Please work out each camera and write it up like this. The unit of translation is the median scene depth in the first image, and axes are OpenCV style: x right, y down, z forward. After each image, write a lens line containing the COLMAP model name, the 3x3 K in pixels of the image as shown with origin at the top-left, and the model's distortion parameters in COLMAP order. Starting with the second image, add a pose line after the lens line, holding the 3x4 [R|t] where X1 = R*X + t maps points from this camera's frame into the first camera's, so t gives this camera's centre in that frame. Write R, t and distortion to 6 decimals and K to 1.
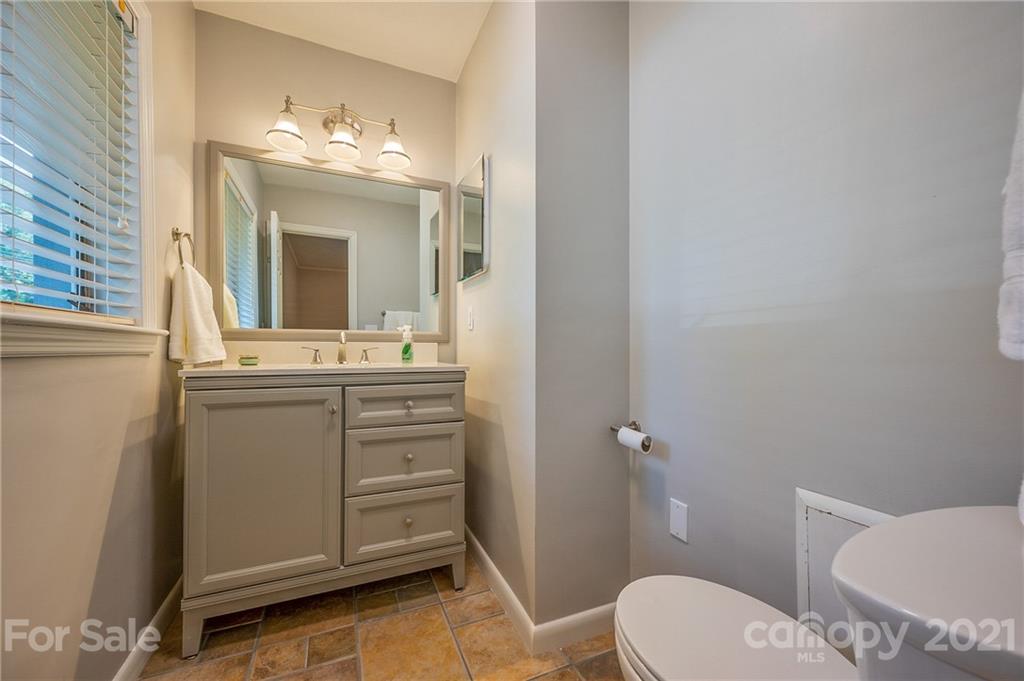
lens RADIAL K [[407.0, 0, 516.6], [0, 407.0, 343.3], [0, 0, 1]] dist [0.001746, 0.000088]
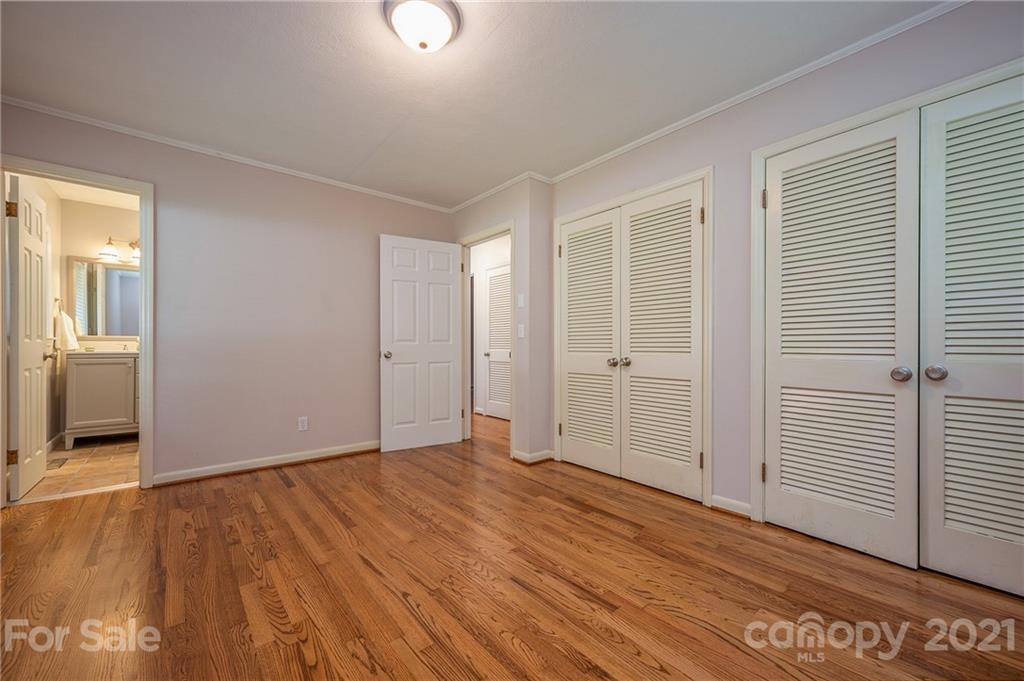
lens RADIAL K [[403.4, 0, 518.2], [0, 403.4, 341.9], [0, 0, 1]] dist [0.000619, 0.000131]
pose [[0.961465, 0.000671, 0.274928, 1.199669], [-0.000836, 1.000000, 0.000482, -0.004378], [-0.274928, -0.000693, 0.961465, -2.130914]]
